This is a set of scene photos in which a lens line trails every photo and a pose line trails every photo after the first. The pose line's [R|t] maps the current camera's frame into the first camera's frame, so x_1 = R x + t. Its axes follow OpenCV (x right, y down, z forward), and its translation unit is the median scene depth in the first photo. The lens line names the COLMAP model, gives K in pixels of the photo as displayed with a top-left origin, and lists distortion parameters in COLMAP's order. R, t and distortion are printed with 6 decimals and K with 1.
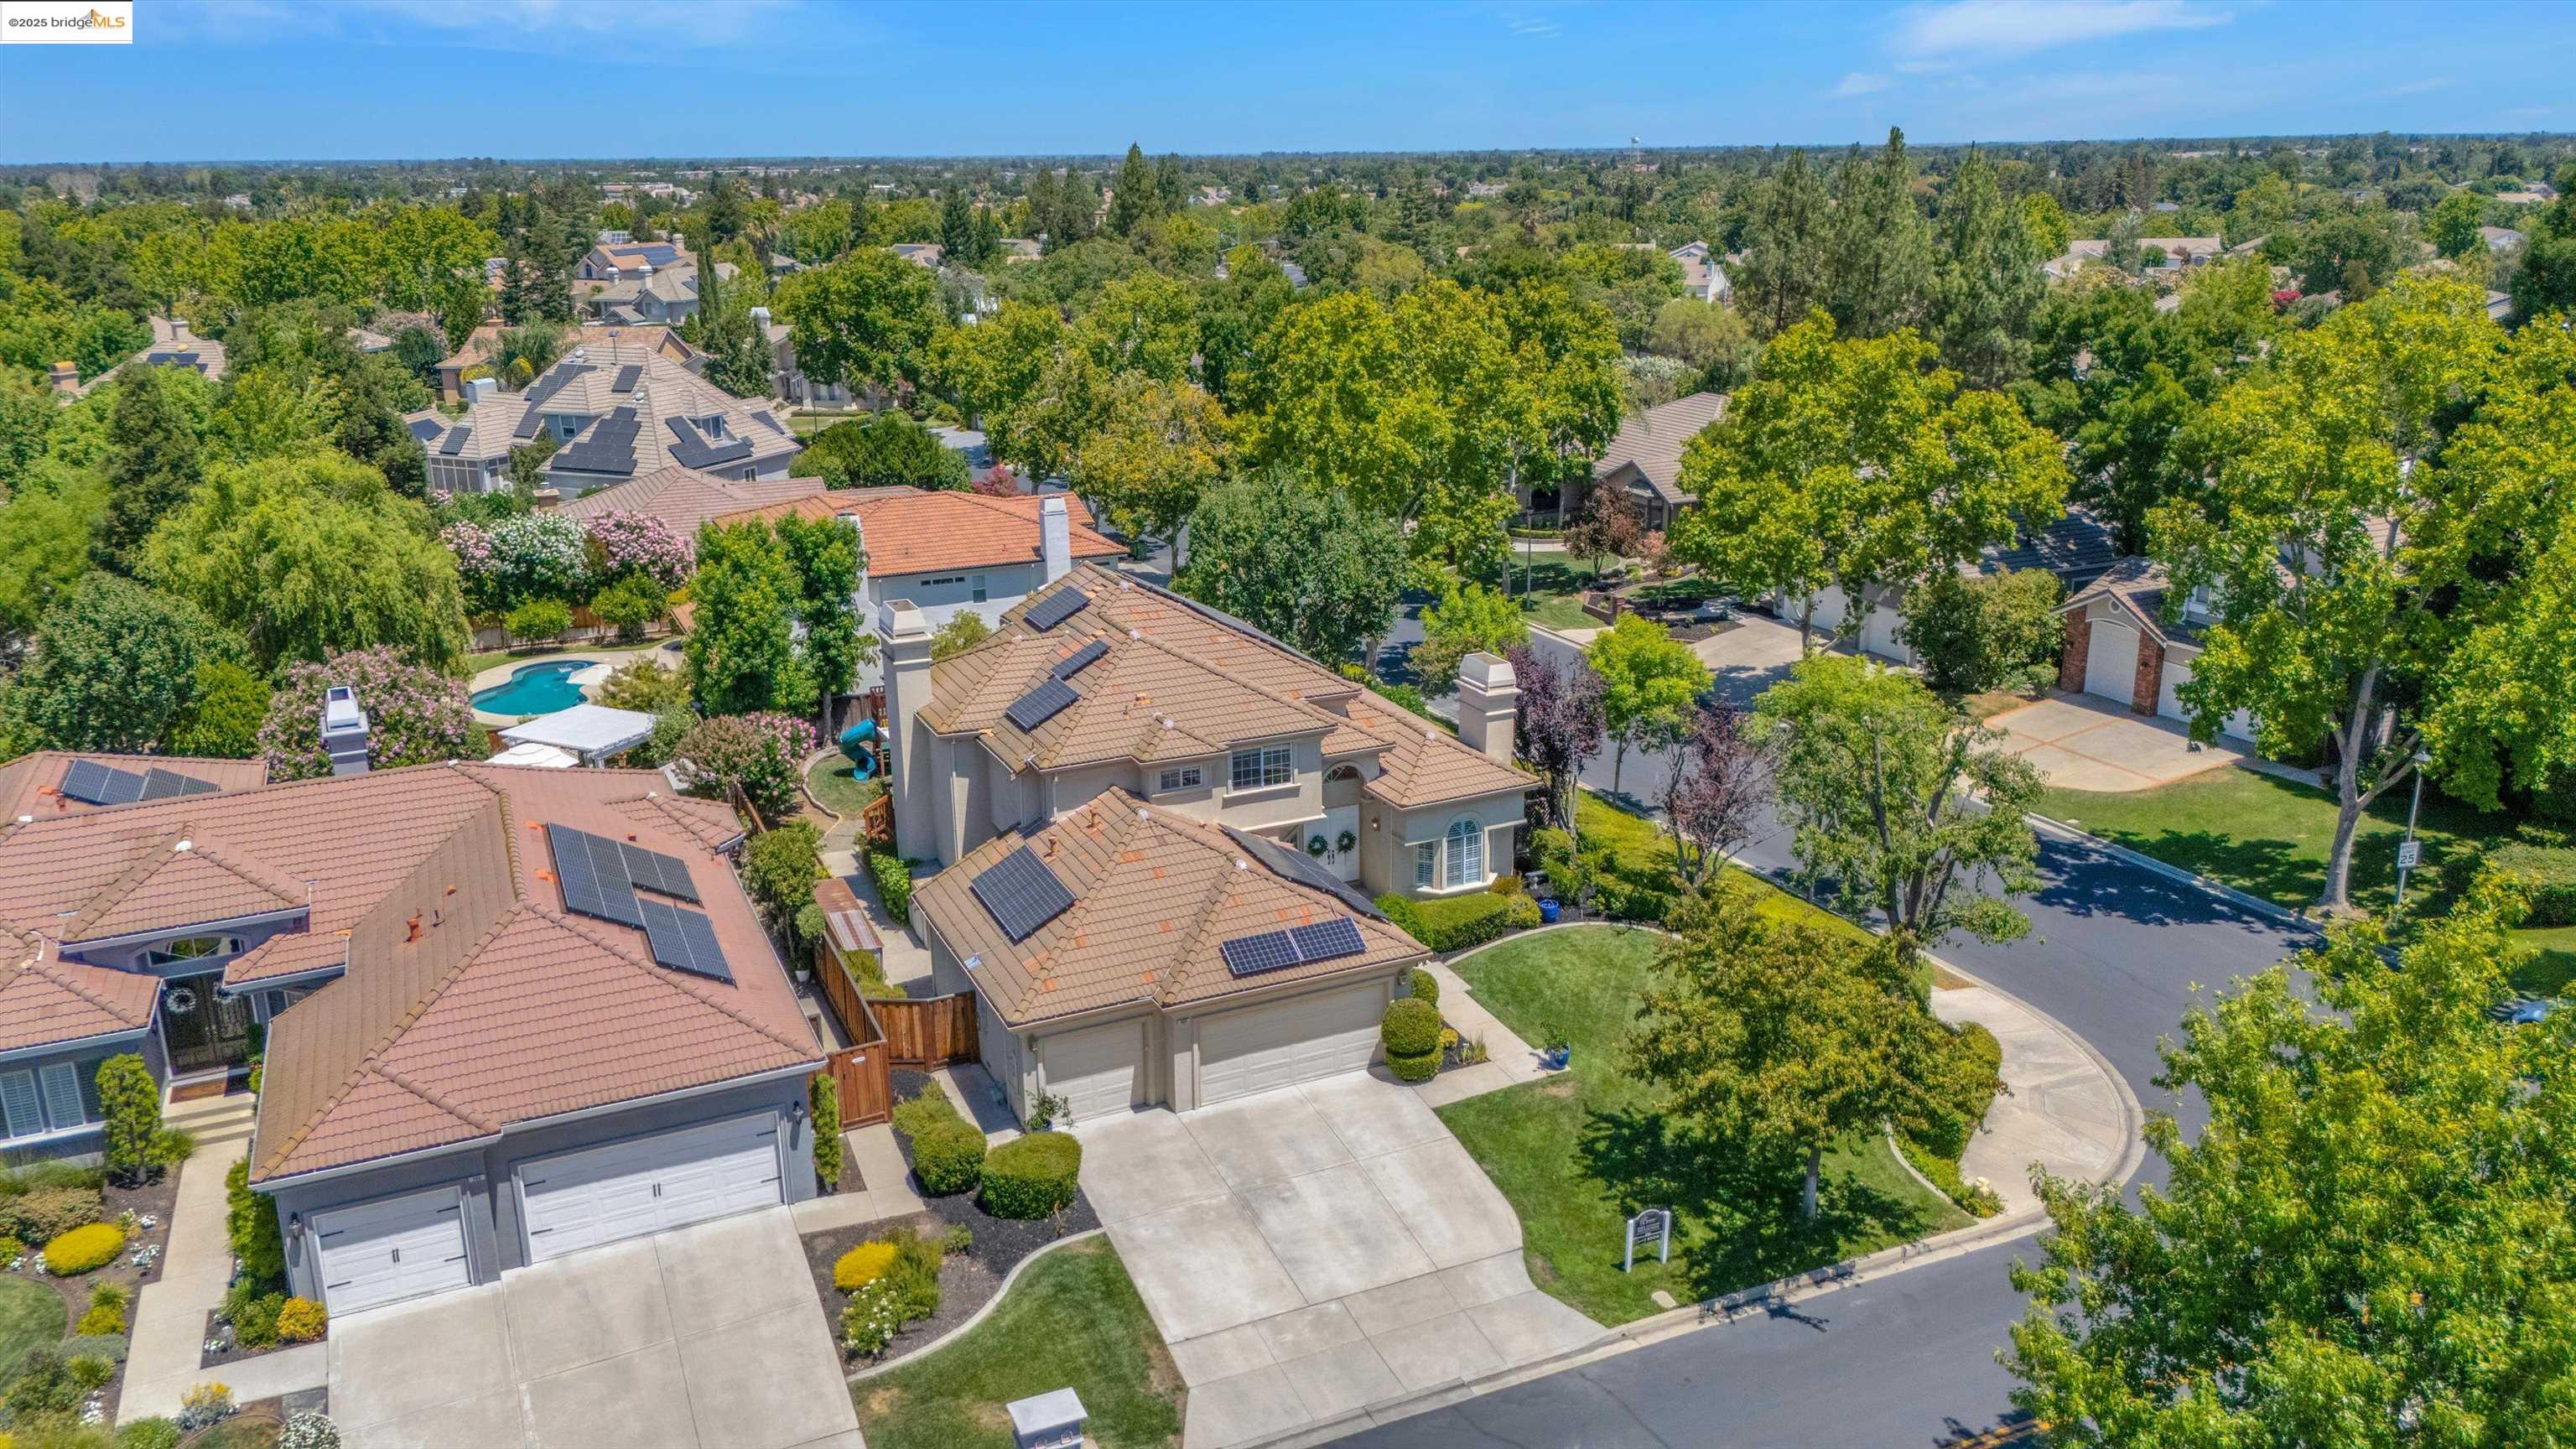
lens RADIAL K [[1895.2, 0, 1288.0], [0, 1895.2, 724.5], [0, 0, 1]] dist [0.074494, -0.076755]
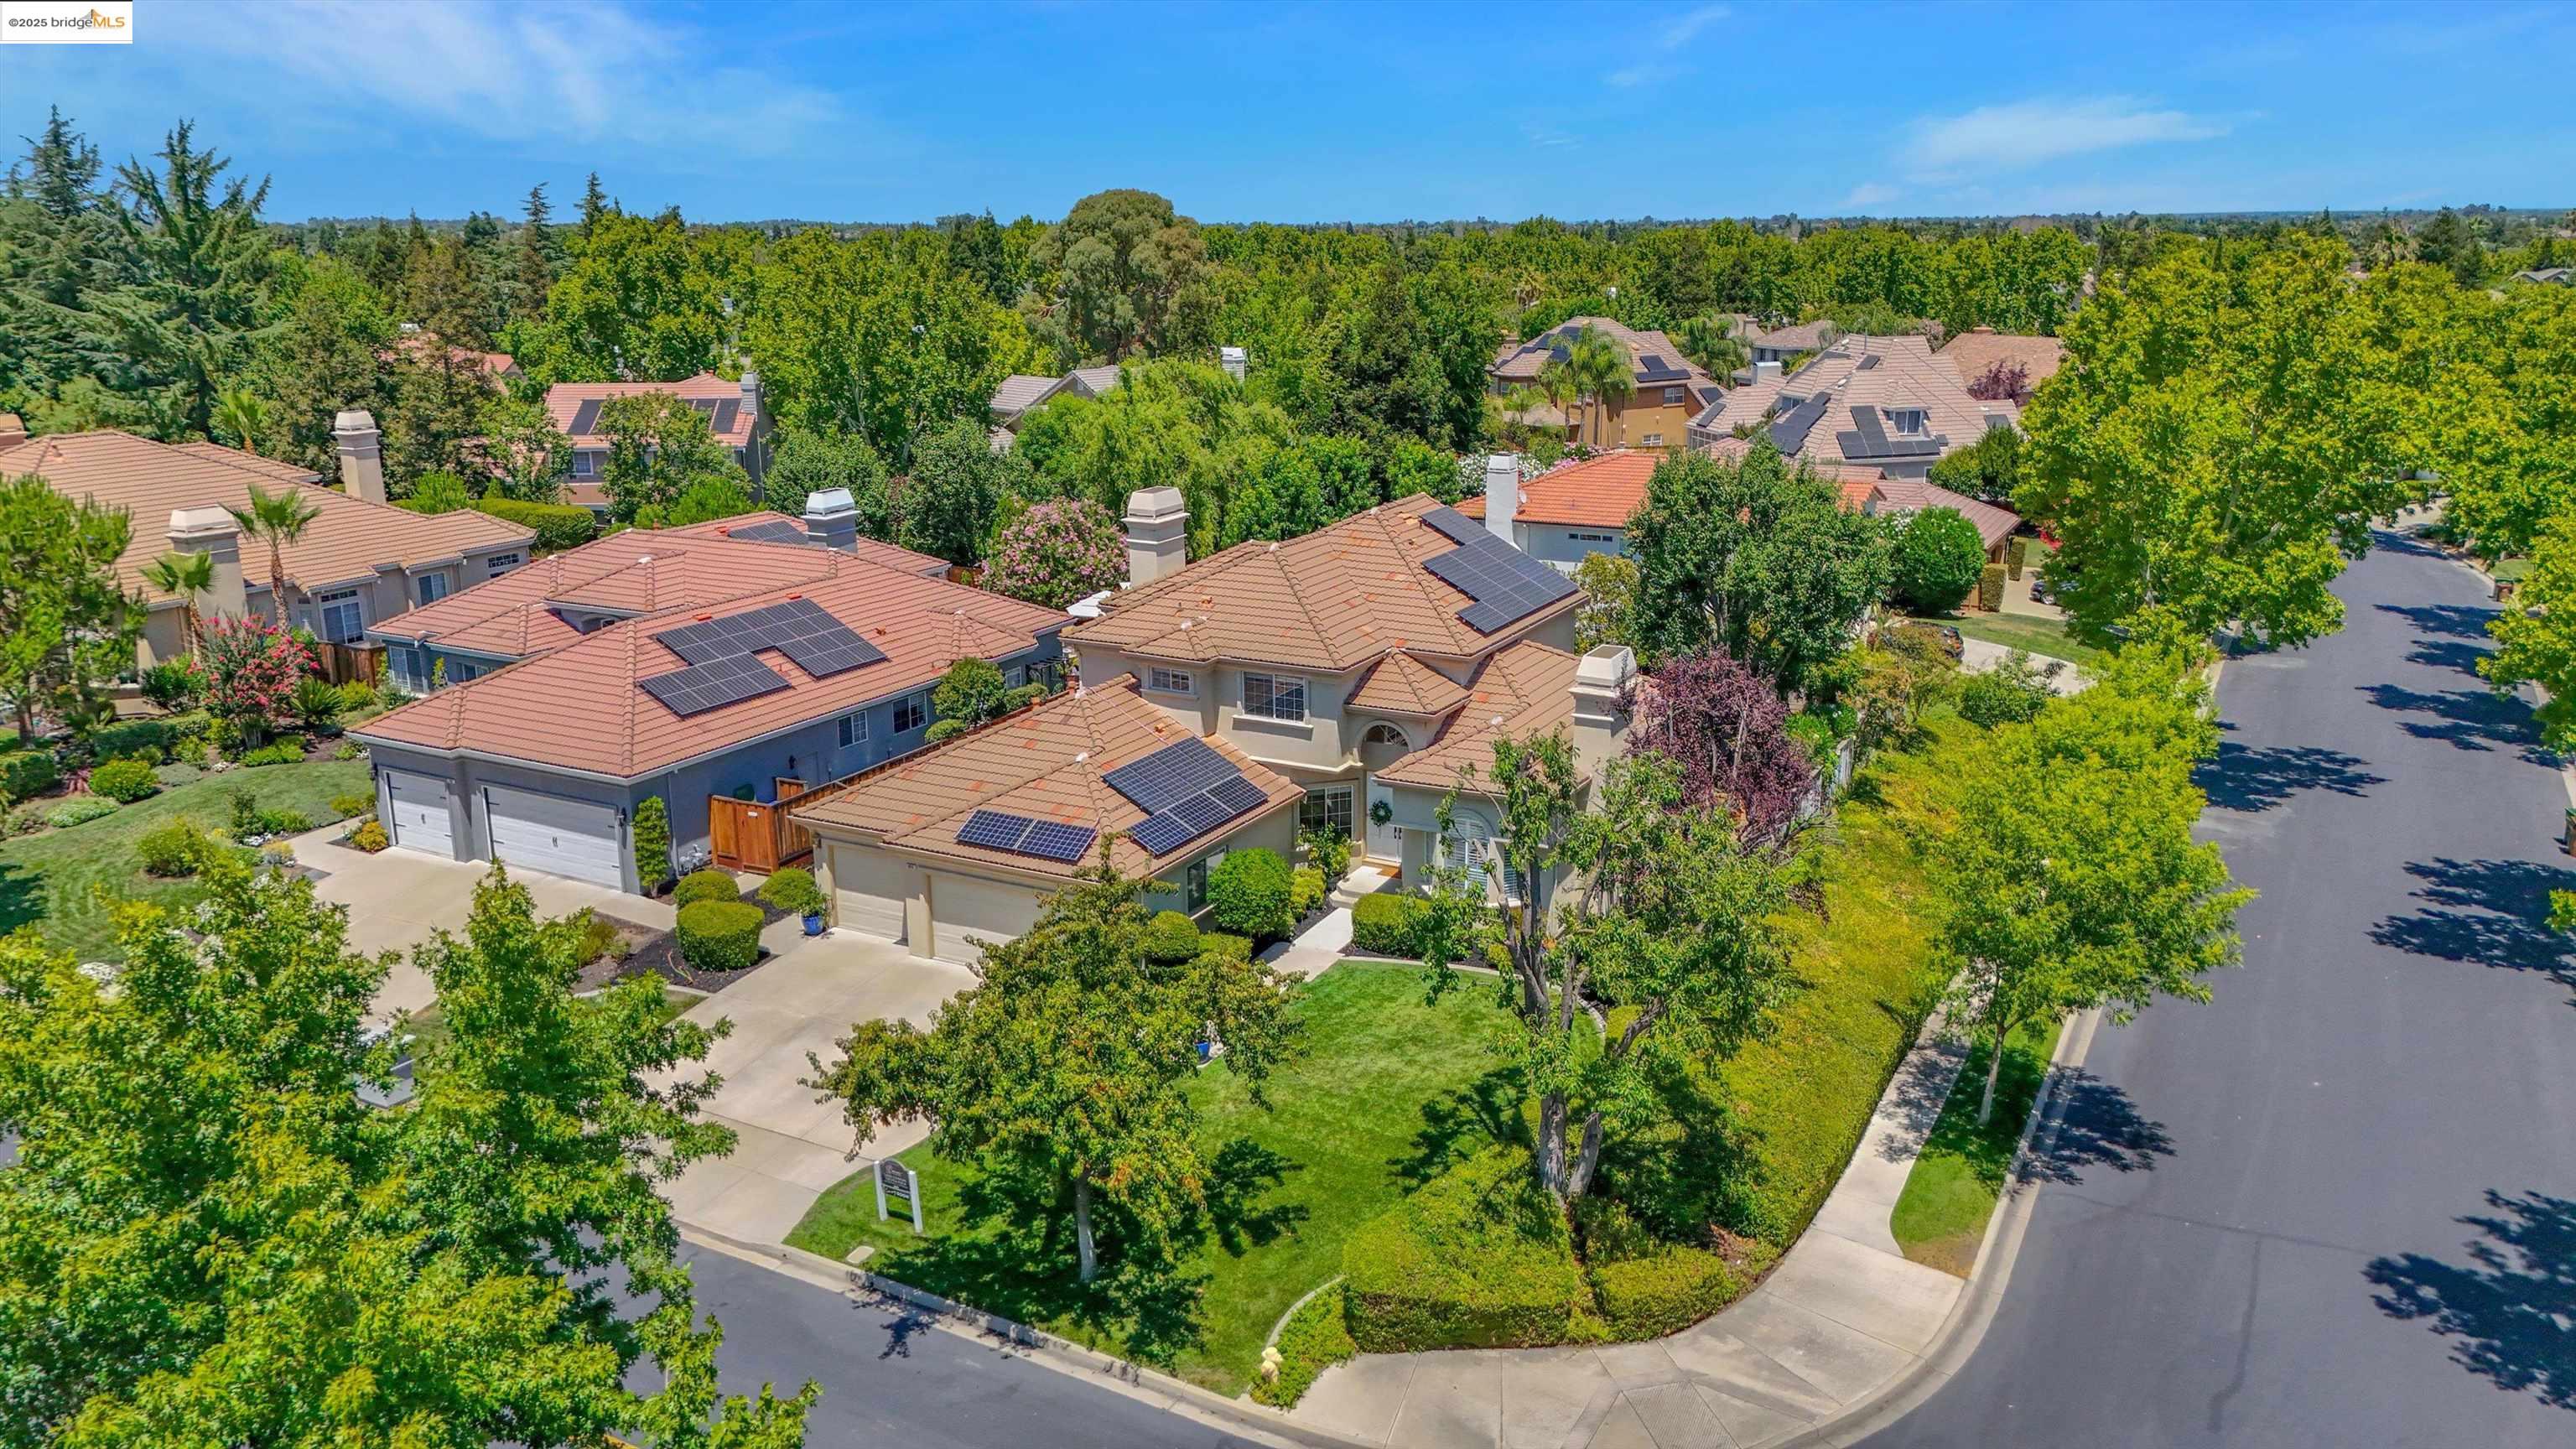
lens RADIAL K [[1895.2, 0, 1288.0], [0, 1895.2, 724.5], [0, 0, 1]] dist [0.074494, -0.076755]
pose [[0.600071, 0.218205, -0.769611, 0.883118], [-0.236646, 0.967439, 0.089780, -0.061223], [0.764142, 0.128251, 0.632170, 0.521104]]
